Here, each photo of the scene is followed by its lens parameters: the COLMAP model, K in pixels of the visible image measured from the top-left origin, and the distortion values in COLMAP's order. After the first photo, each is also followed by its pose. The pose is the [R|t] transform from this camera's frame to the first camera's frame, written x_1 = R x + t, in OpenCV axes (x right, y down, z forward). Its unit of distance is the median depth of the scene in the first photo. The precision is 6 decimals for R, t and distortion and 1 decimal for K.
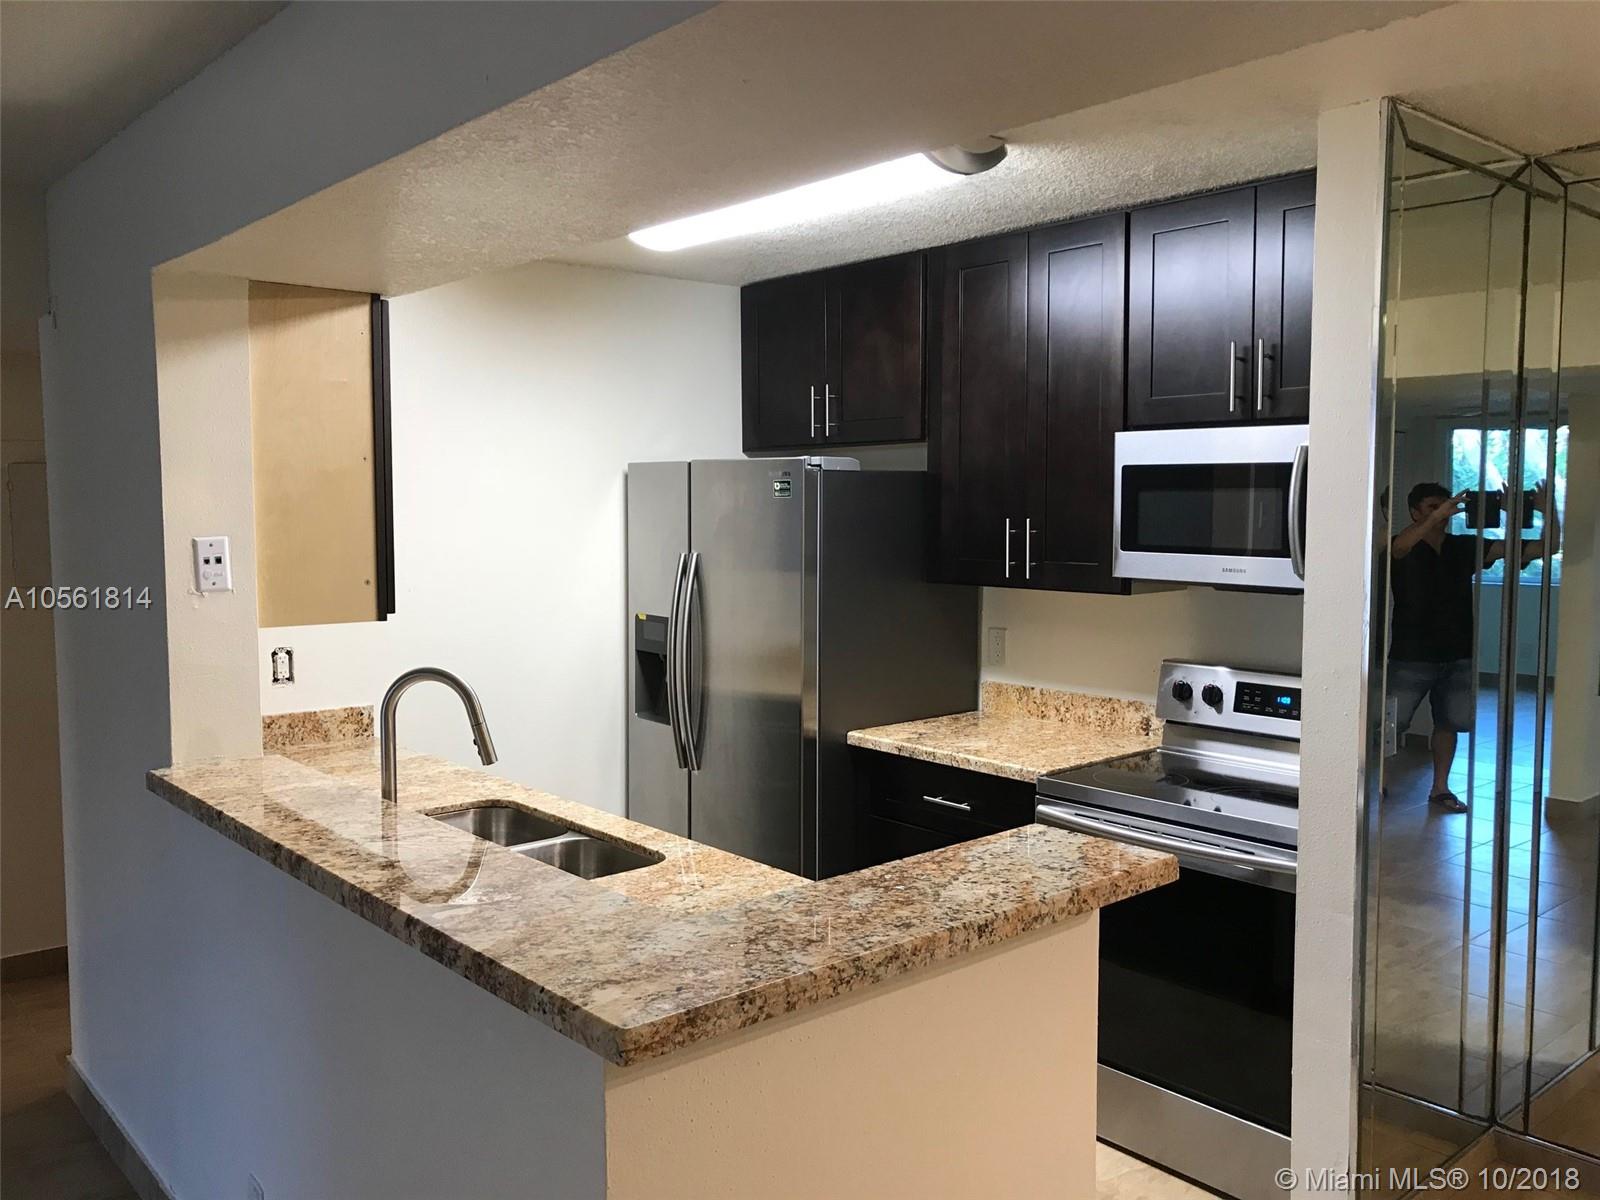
lens RADIAL K [[1314.7, 0, 788.7], [0, 1314.7, 597.6], [0, 0, 1]] dist [0.037666, -0.009023]
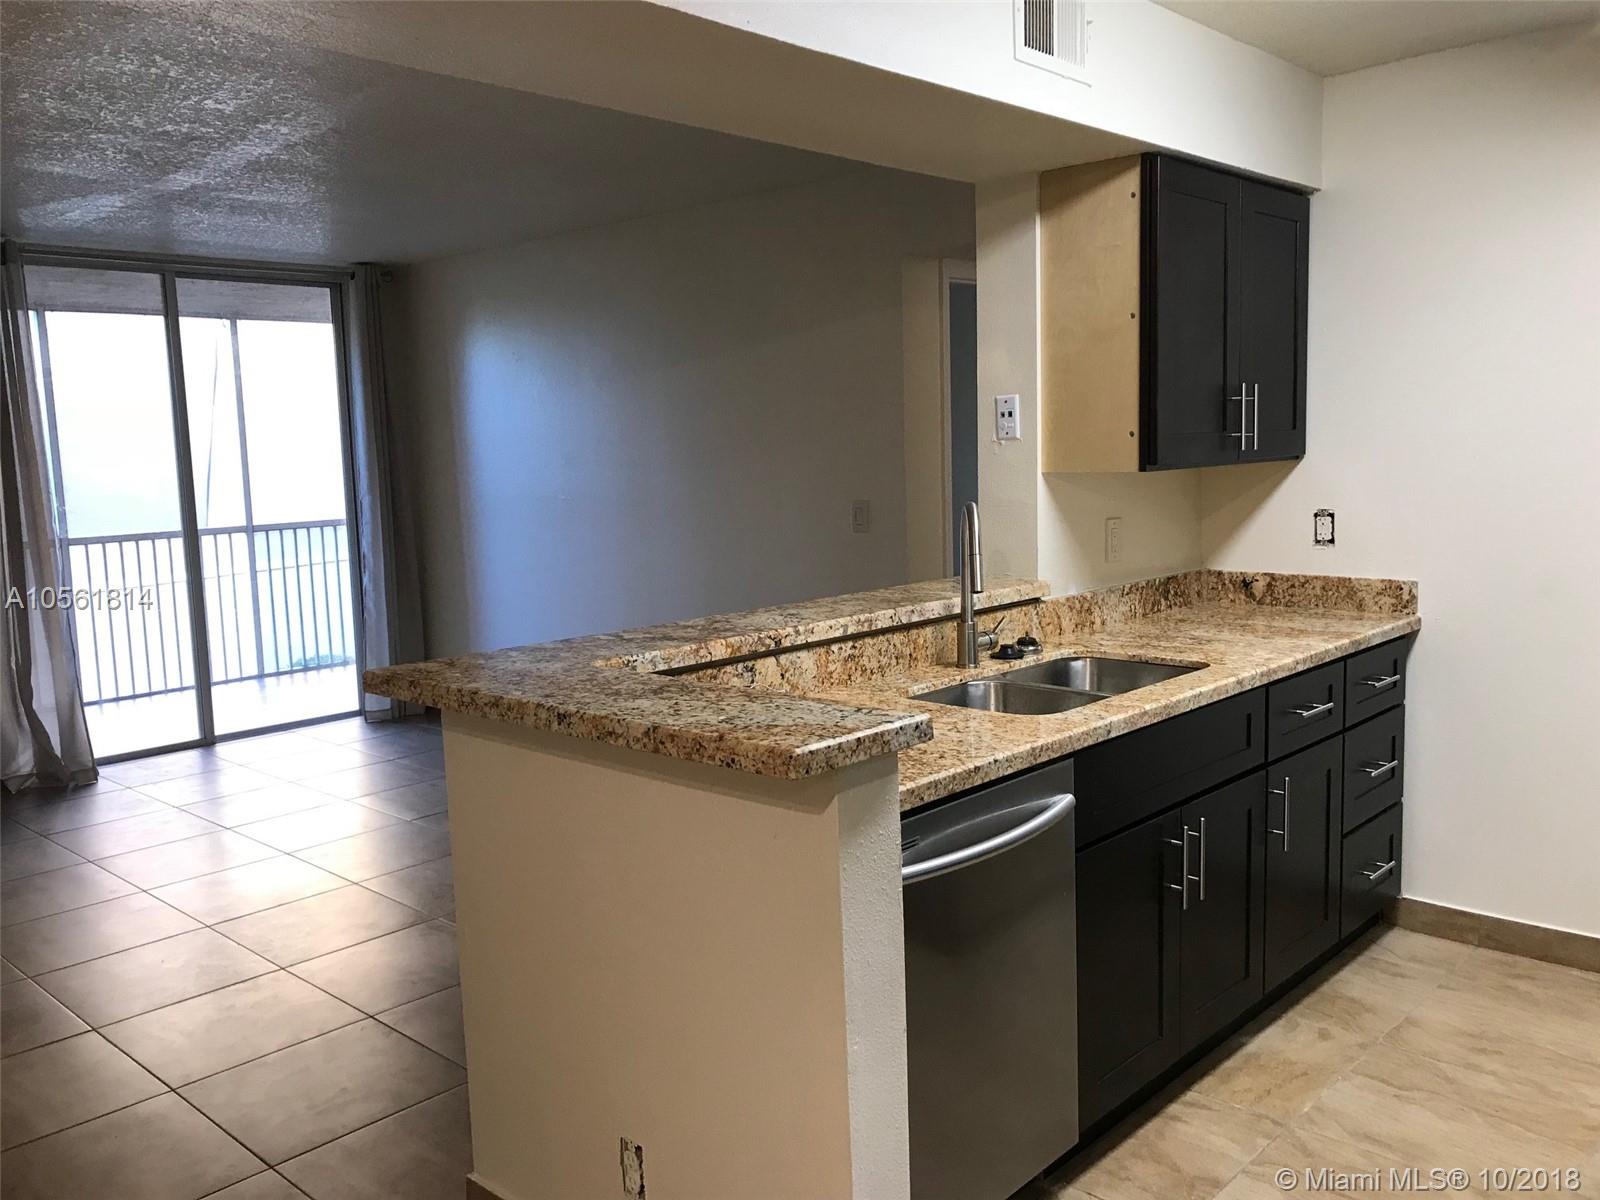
lens RADIAL K [[1314.7, 0, 789.6], [0, 1314.7, 608.3], [0, 0, 1]] dist [0.037666, -0.009023]
pose [[0.099350, 0.122035, -0.987541, 0.612264], [-0.042397, 0.992069, 0.118330, 0.011569], [0.994149, 0.030112, 0.103736, 0.530882]]
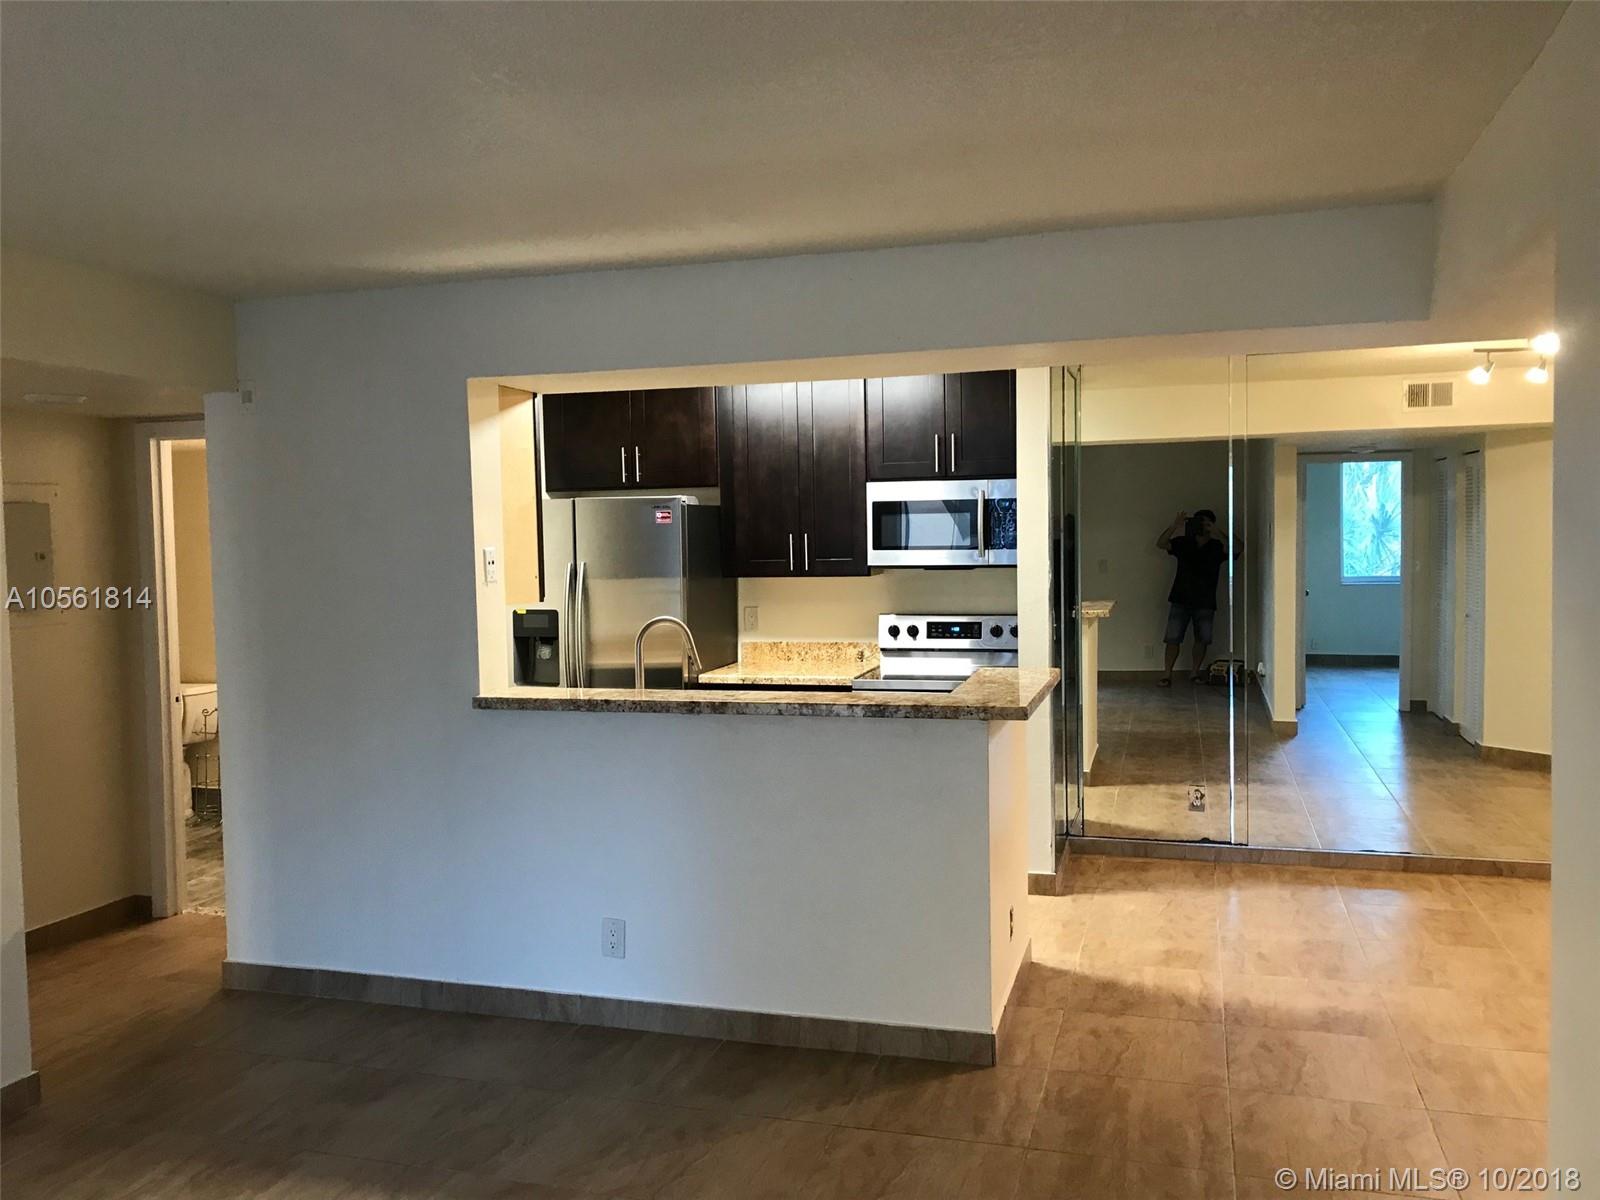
lens RADIAL K [[1314.7, 0, 797.4], [0, 1314.7, 602.0], [0, 0, 1]] dist [0.037666, -0.009023]
pose [[0.837652, -0.044147, 0.544417, -0.771982], [0.058924, 0.998215, -0.009716, 0.043581], [-0.543016, 0.040218, 0.838759, -0.398170]]
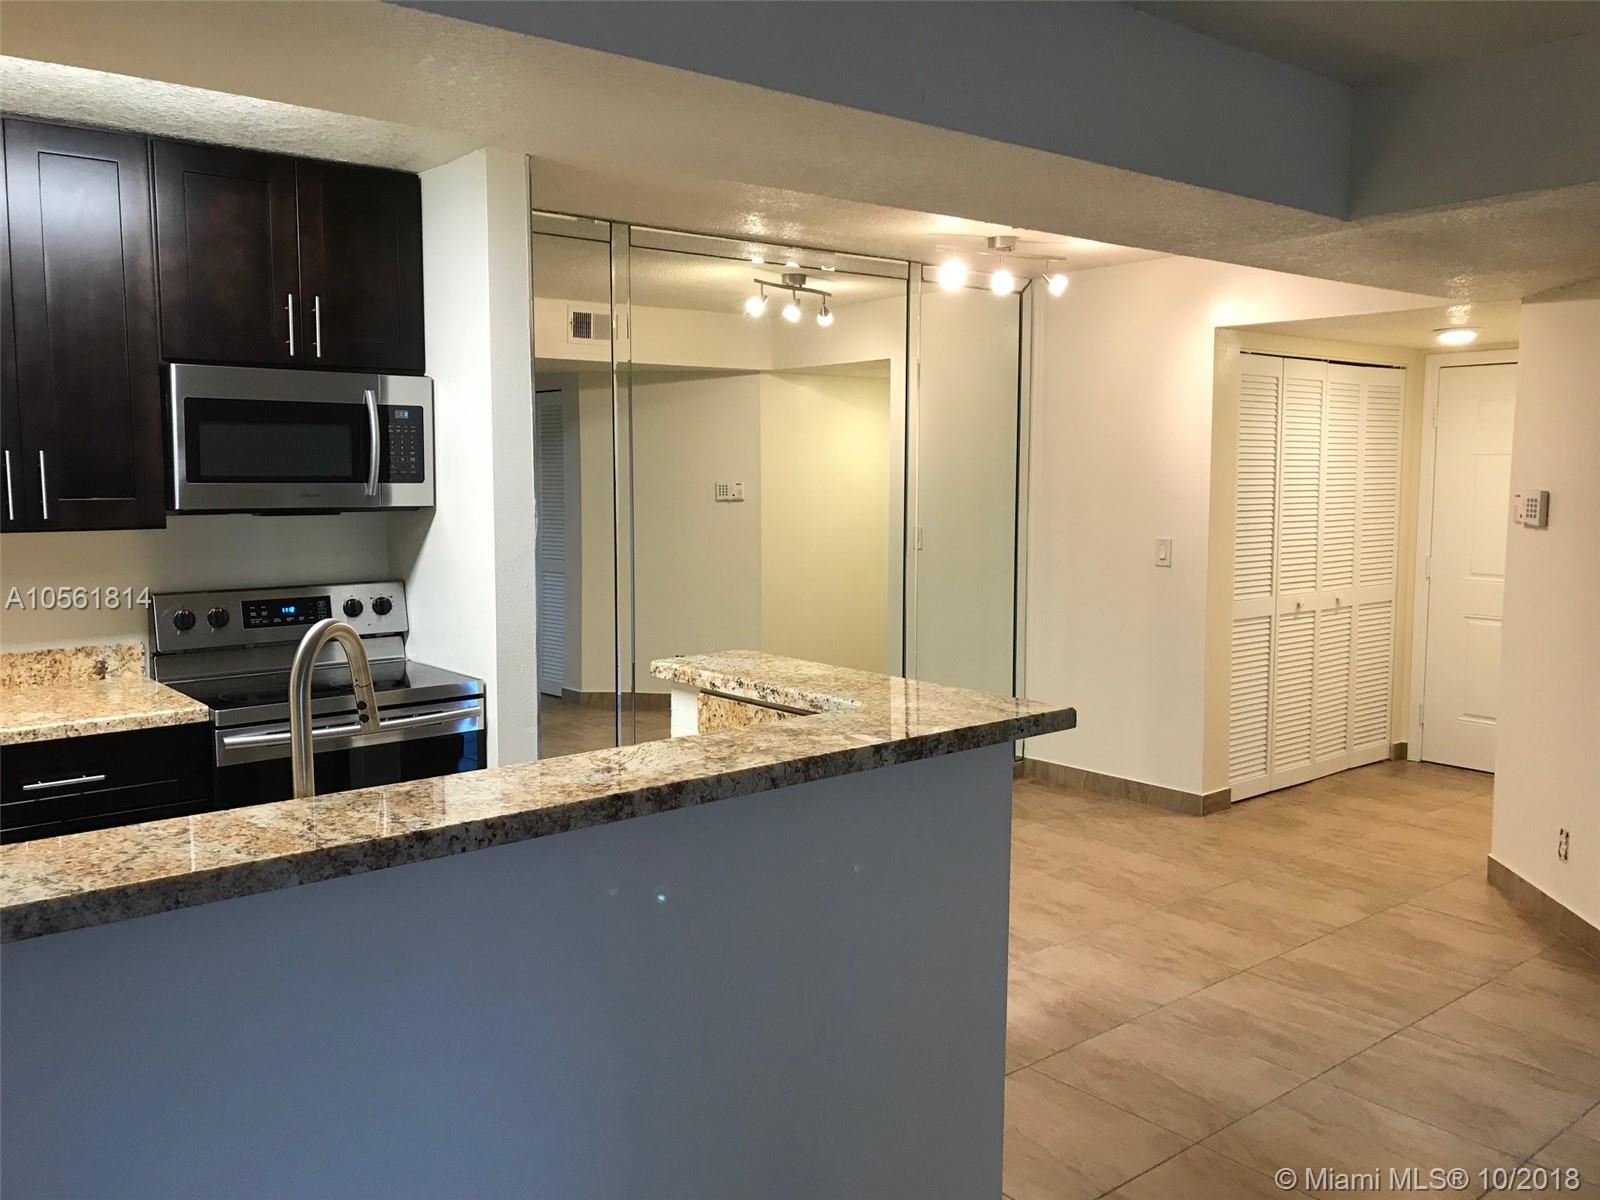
lens RADIAL K [[1314.7, 0, 796.5], [0, 1314.7, 588.5], [0, 0, 1]] dist [0.037666, -0.009023]
pose [[0.003652, -0.089061, 0.996019, -0.748426], [0.075220, 0.993229, 0.088536, -0.009649], [-0.997160, 0.074597, 0.010326, 0.525149]]
